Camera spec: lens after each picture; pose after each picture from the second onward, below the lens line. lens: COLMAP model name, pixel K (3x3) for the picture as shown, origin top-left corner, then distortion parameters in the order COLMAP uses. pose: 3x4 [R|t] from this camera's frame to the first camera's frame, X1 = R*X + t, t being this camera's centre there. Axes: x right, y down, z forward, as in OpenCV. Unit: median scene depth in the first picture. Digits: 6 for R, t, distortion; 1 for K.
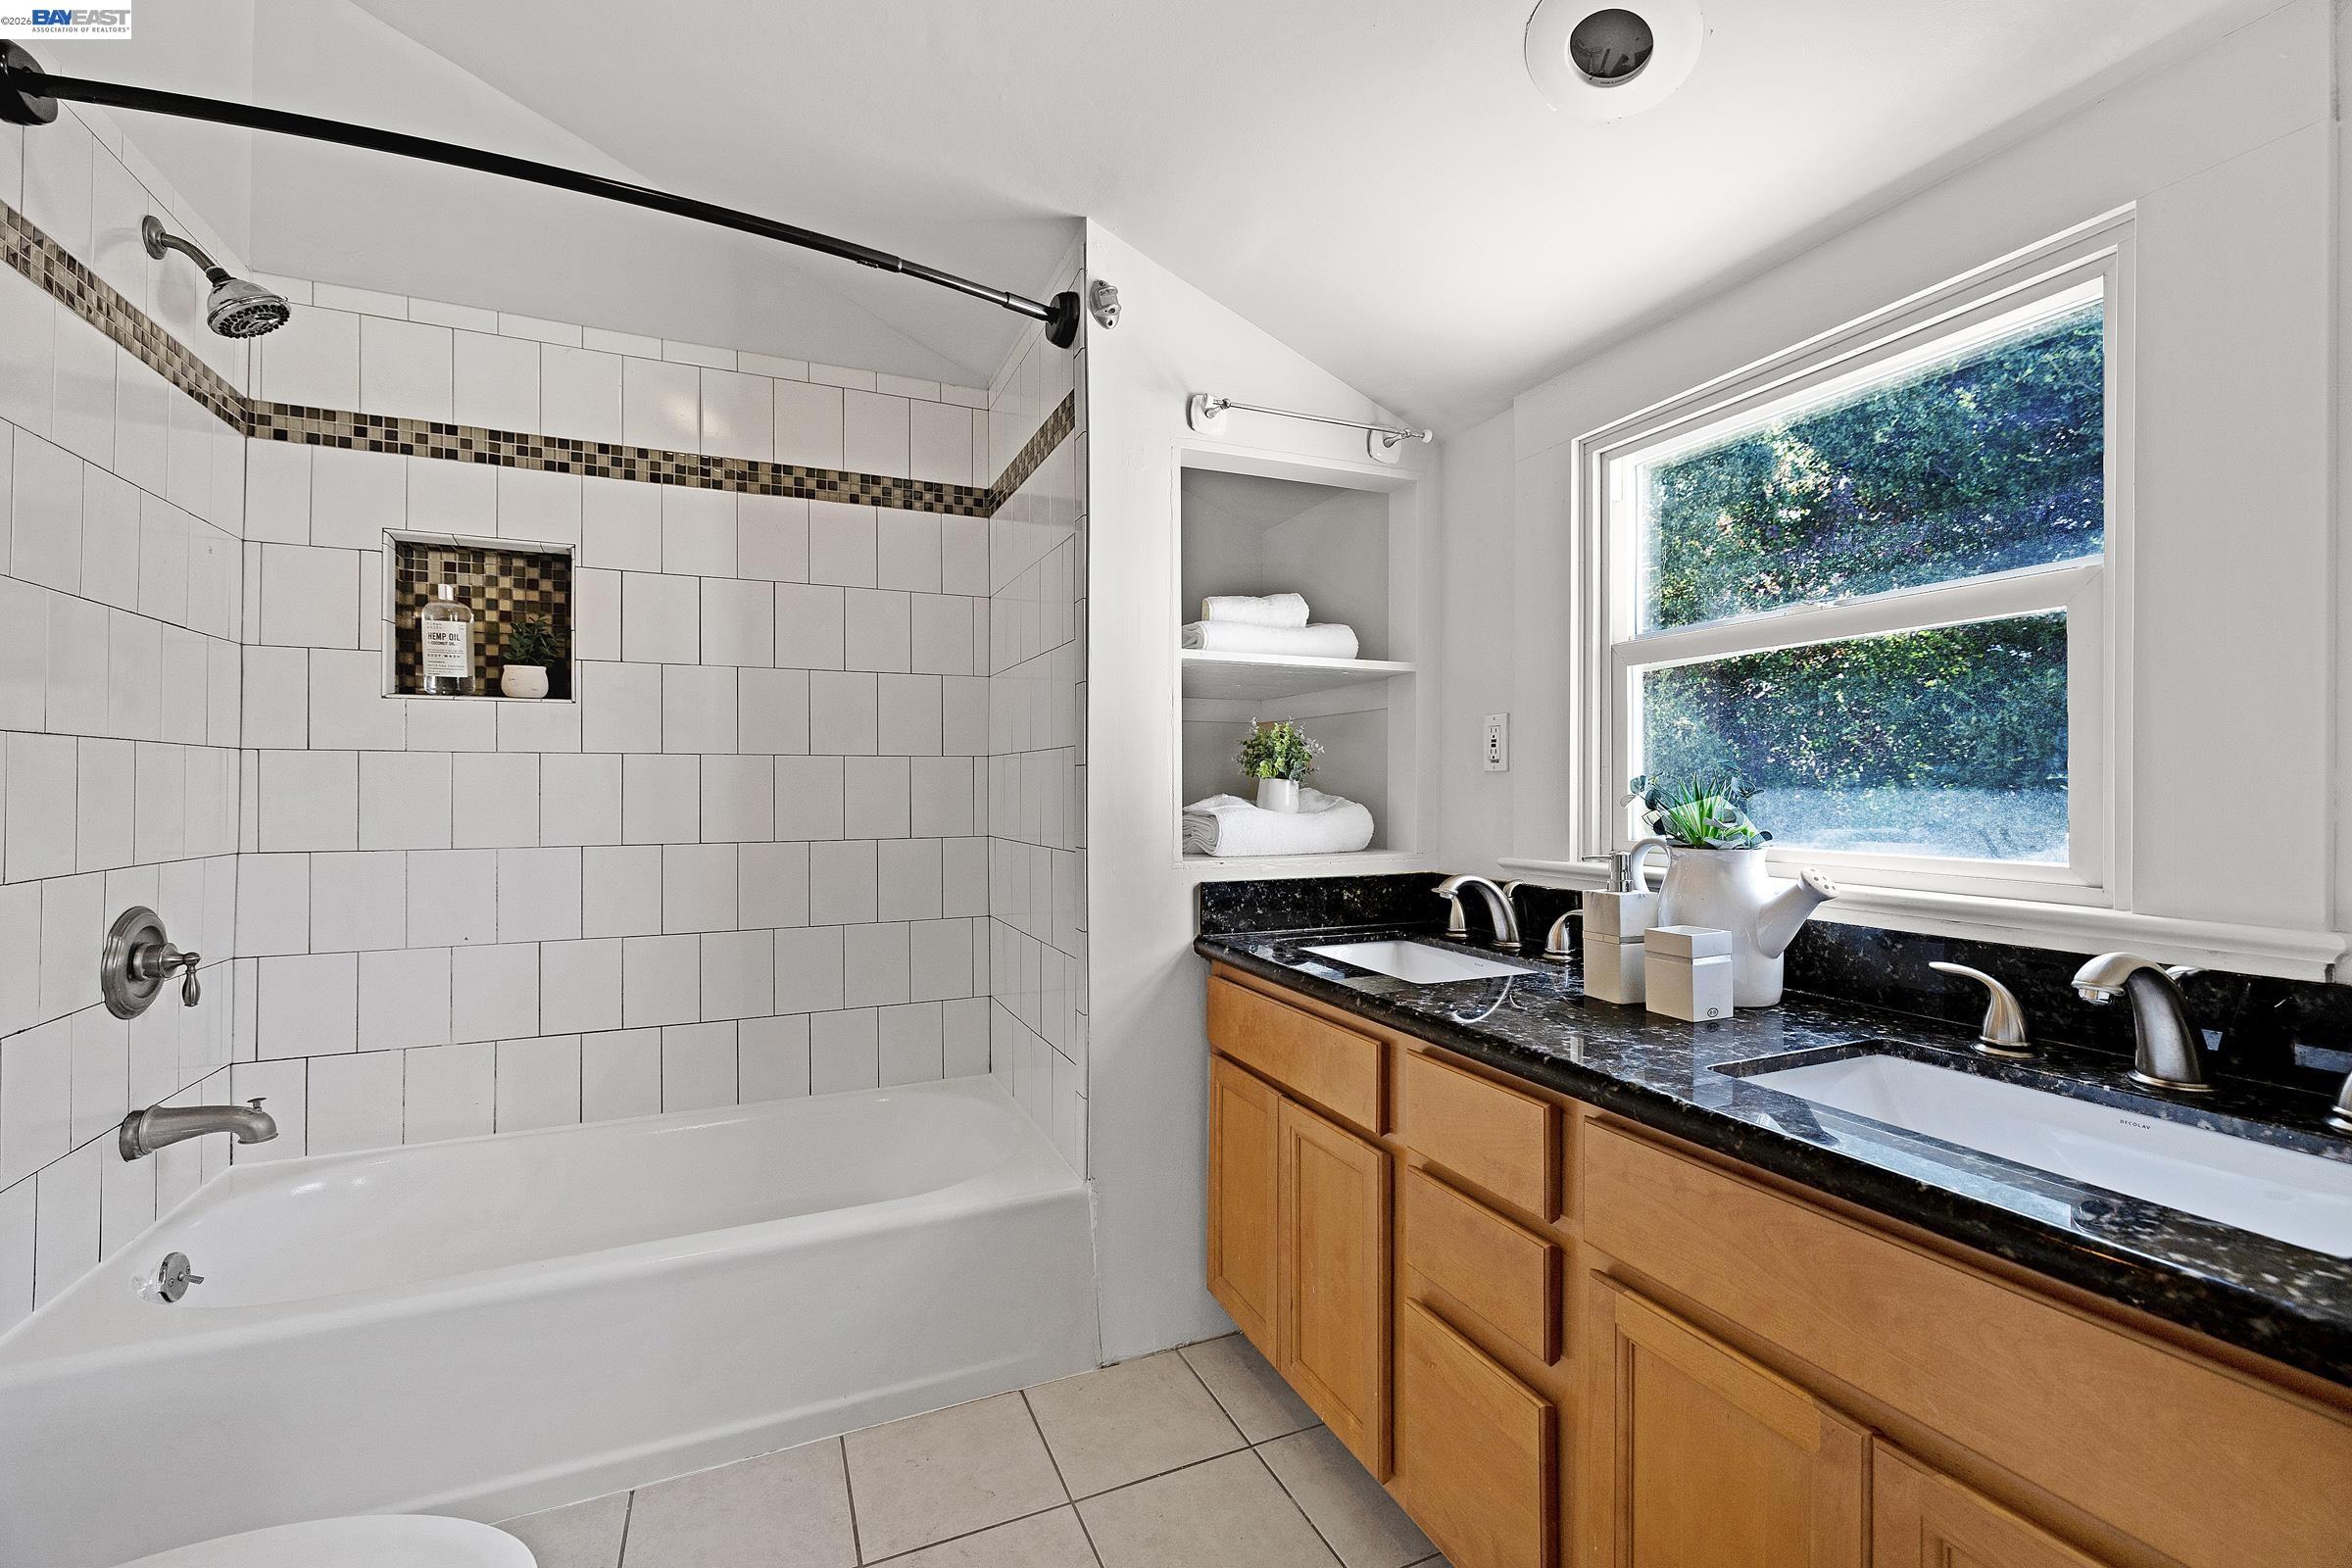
lens RADIAL K [[988.5, 0, 1171.4], [0, 988.5, 779.2], [0, 0, 1]] dist [-0.001731, 0.000447]
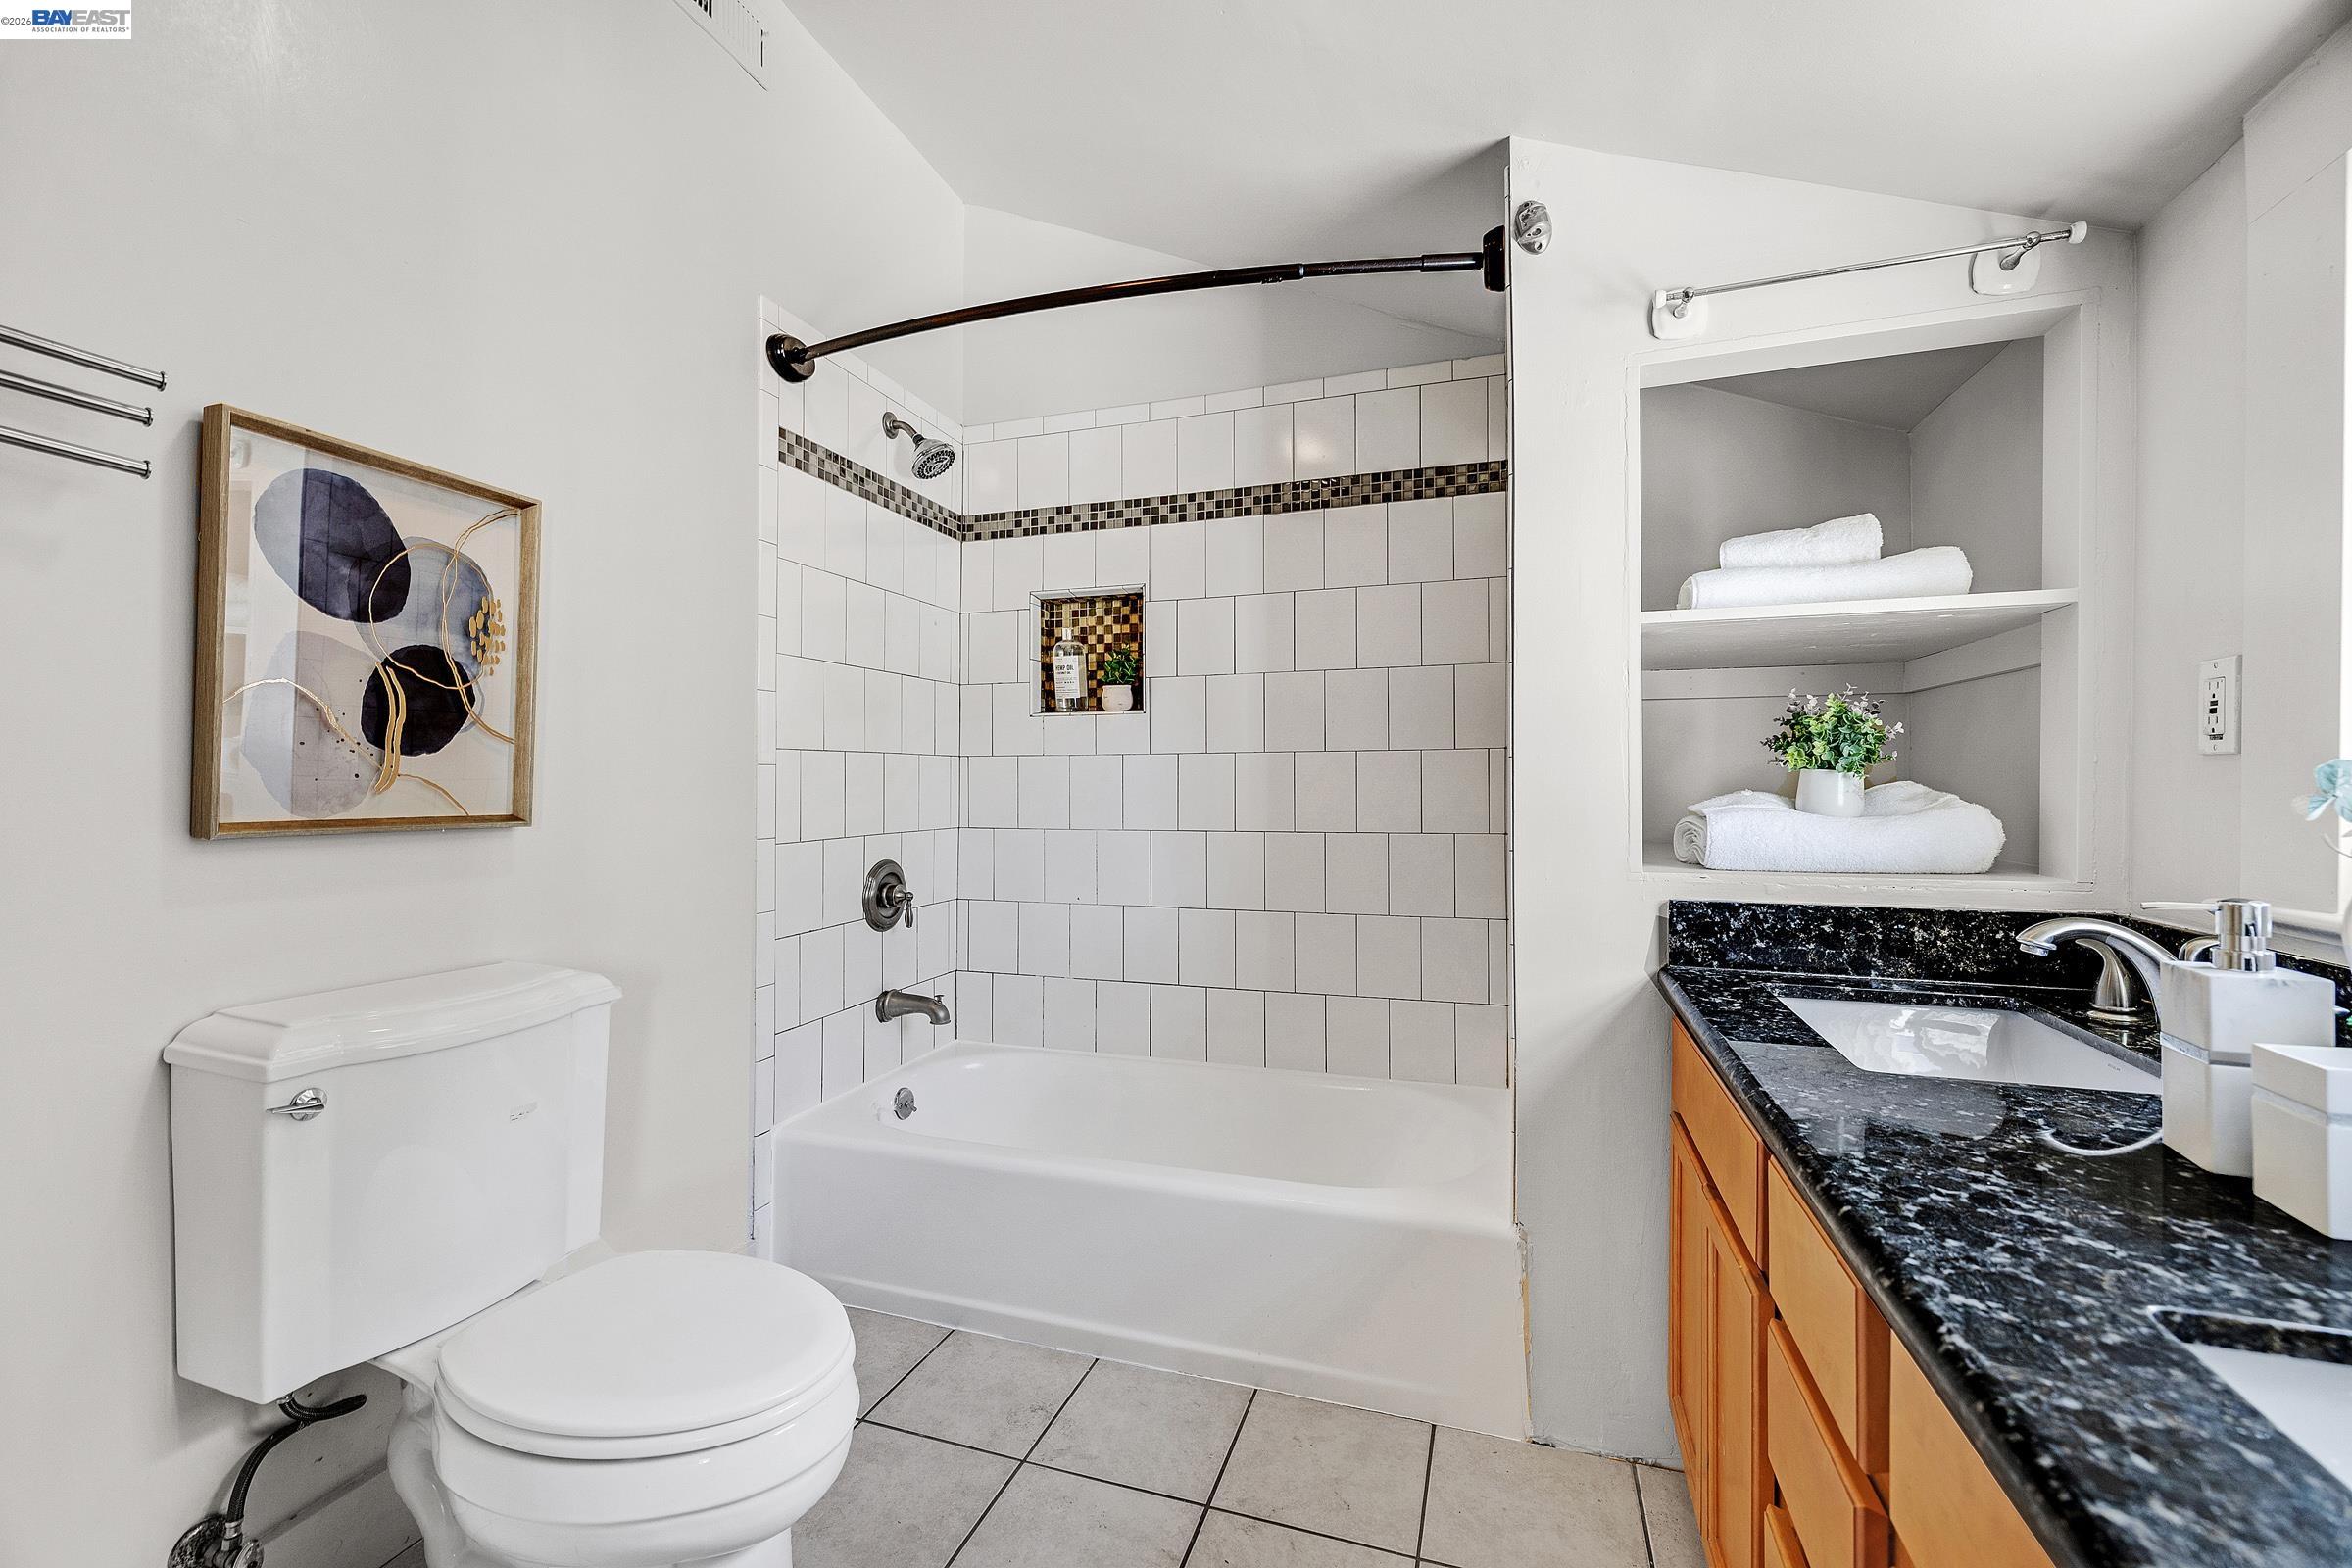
lens RADIAL K [[988.5, 0, 1166.9], [0, 988.5, 780.0], [0, 0, 1]] dist [-0.001731, 0.000447]
pose [[0.732708, -0.002480, -0.680539, 0.260606], [0.007786, 0.999958, 0.004739, 0.000069], [0.680499, -0.008771, 0.732697, 0.126159]]
